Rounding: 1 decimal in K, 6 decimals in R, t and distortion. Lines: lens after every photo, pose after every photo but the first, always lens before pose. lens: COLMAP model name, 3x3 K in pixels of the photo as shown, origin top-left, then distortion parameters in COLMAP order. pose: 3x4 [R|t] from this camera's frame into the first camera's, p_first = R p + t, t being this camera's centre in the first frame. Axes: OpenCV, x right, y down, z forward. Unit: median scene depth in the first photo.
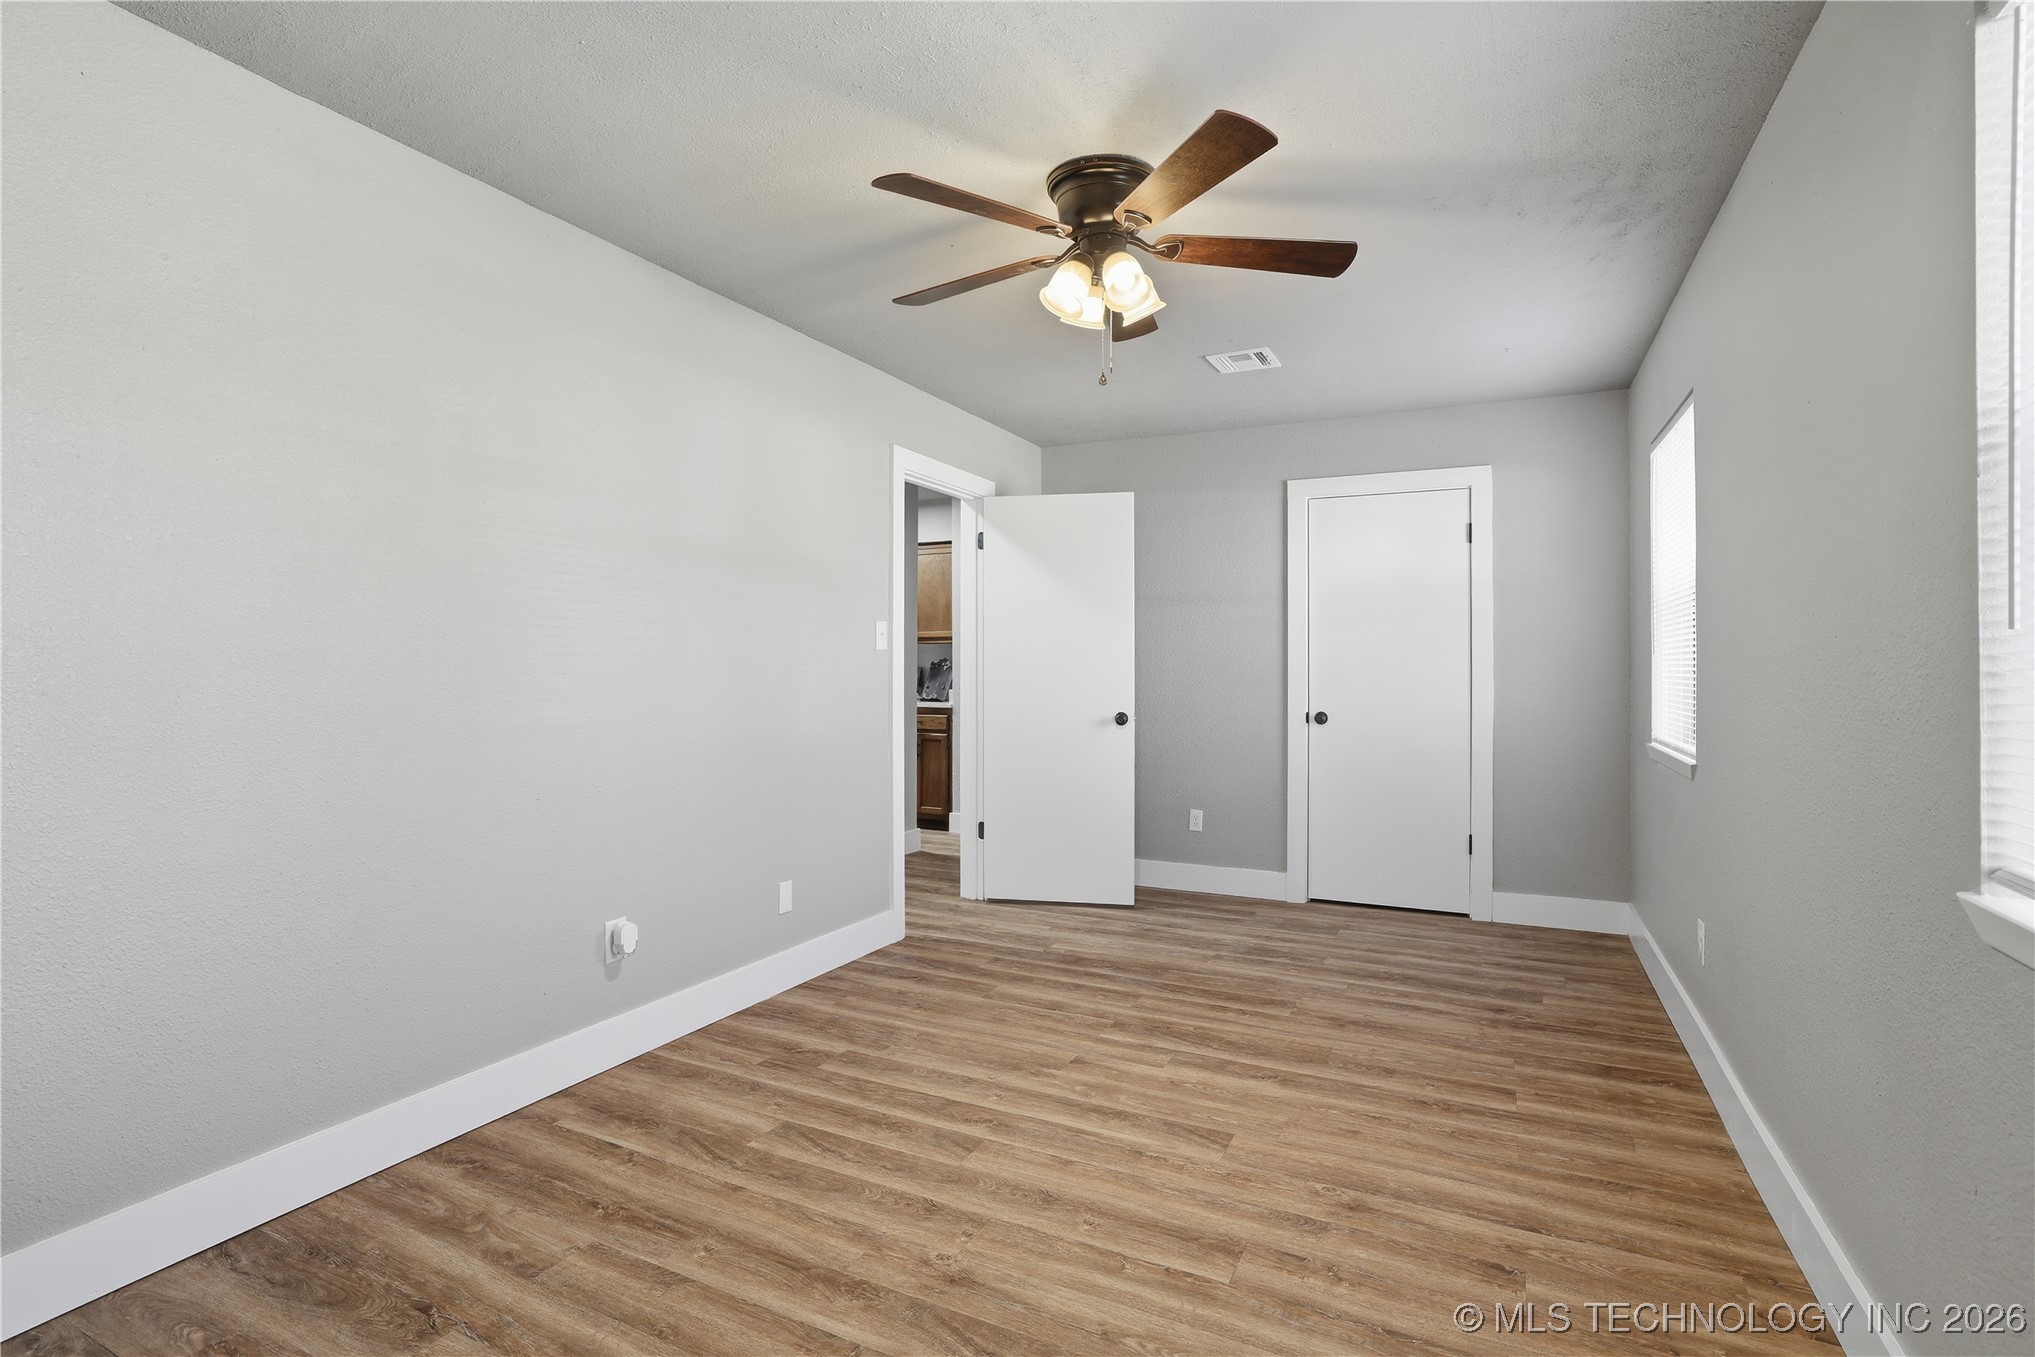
lens RADIAL K [[947.5, 0, 1015.4], [0, 947.5, 666.1], [0, 0, 1]] dist [-0.027949, 0.014802]
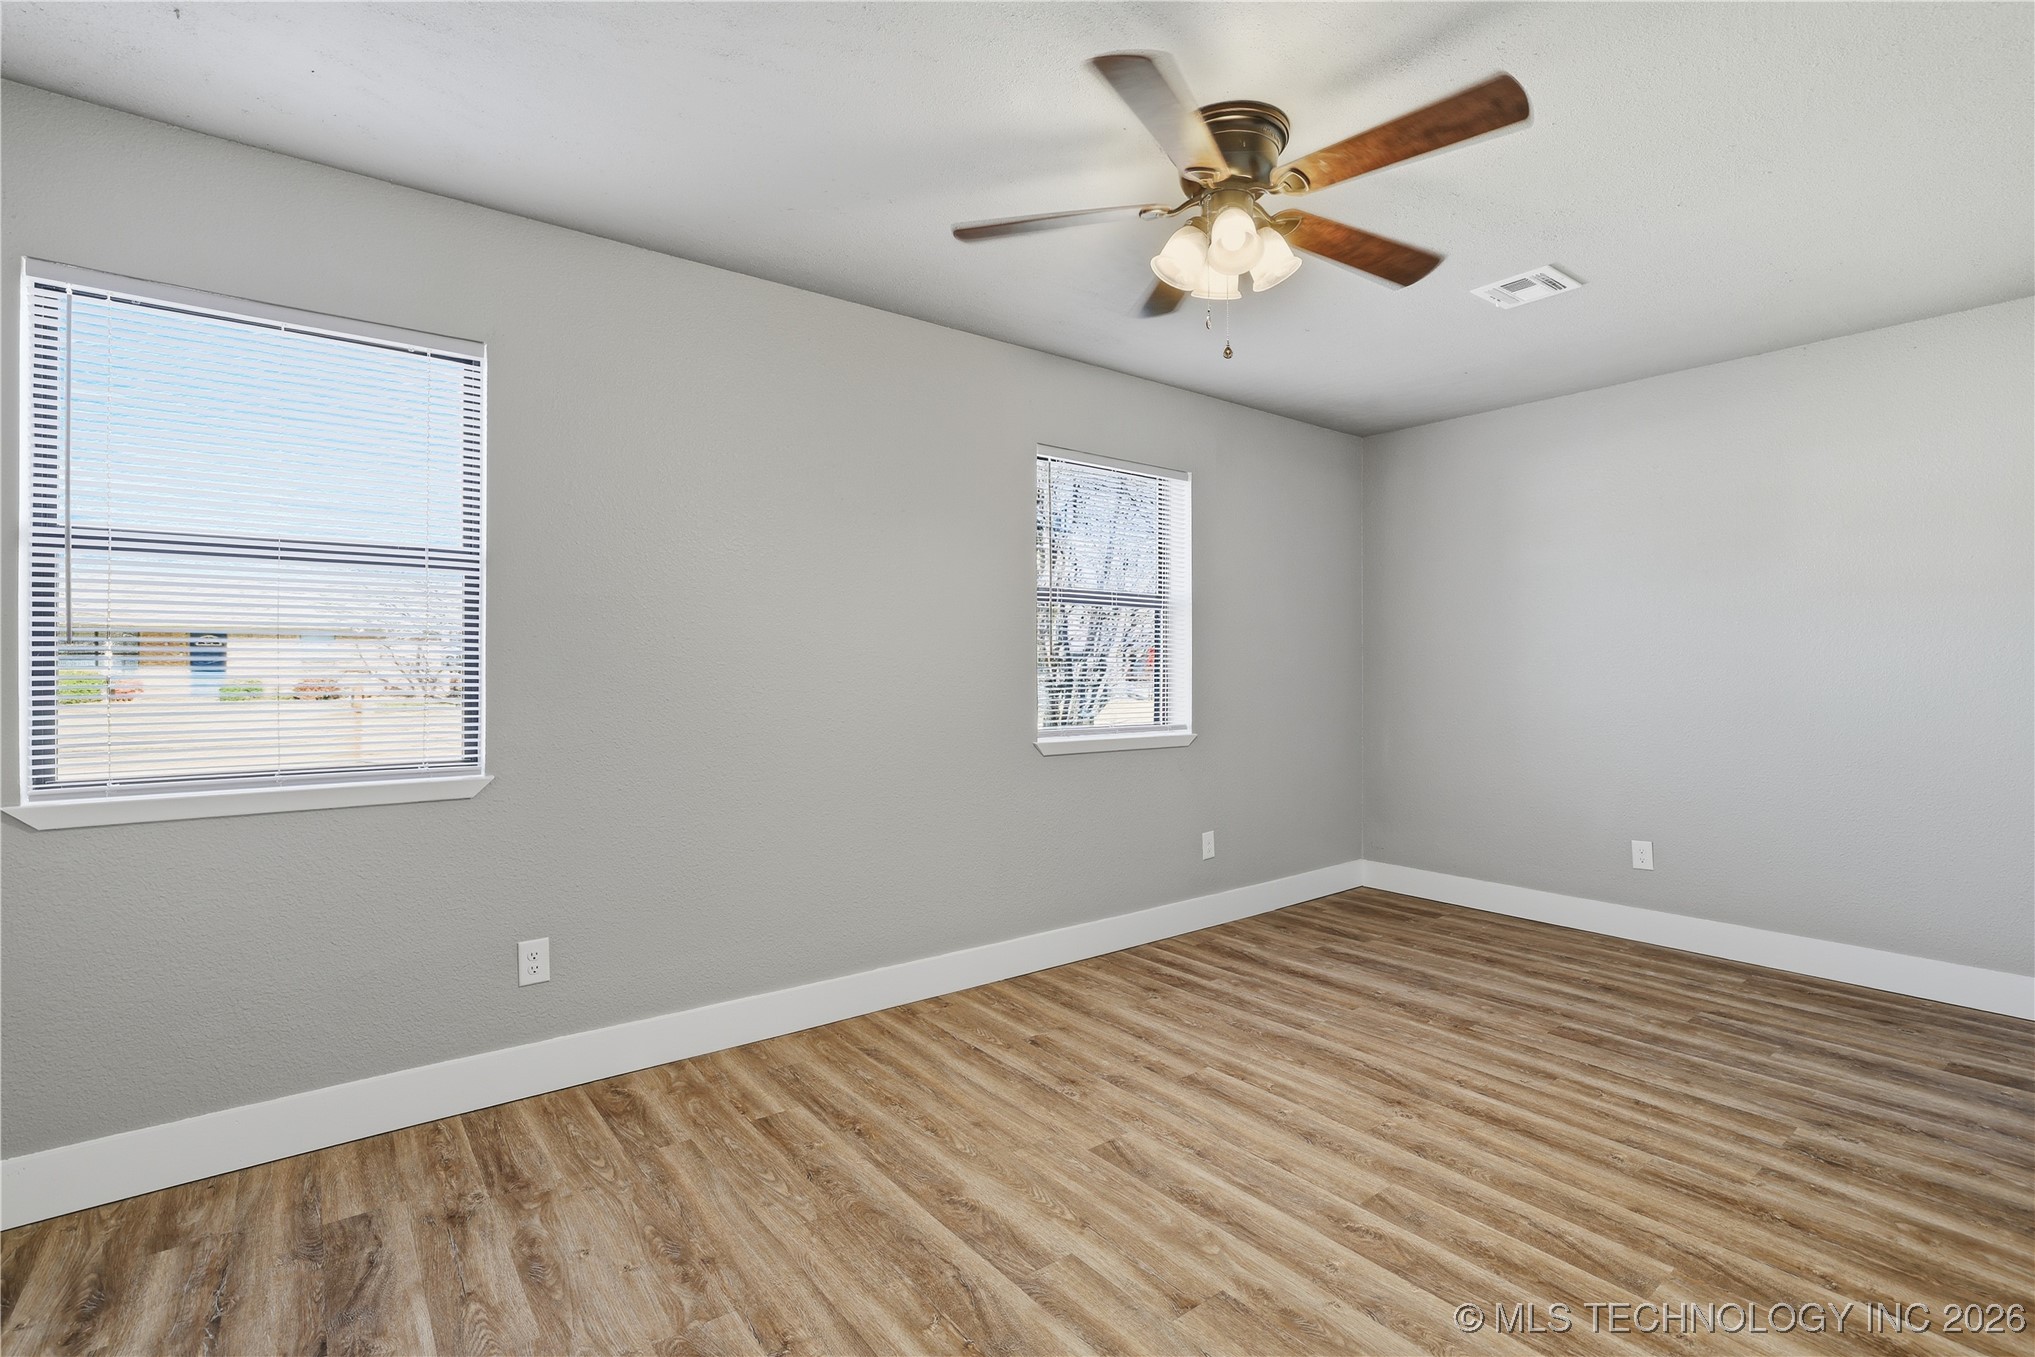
lens RADIAL K [[947.5, 0, 1015.4], [0, 947.5, 666.1], [0, 0, 1]] dist [-0.027949, 0.014802]
pose [[-0.899972, -0.004296, 0.435927, -0.124619], [-0.004788, 0.999989, -0.000029, -0.002420], [-0.435922, -0.002114, -0.899982, 1.958005]]
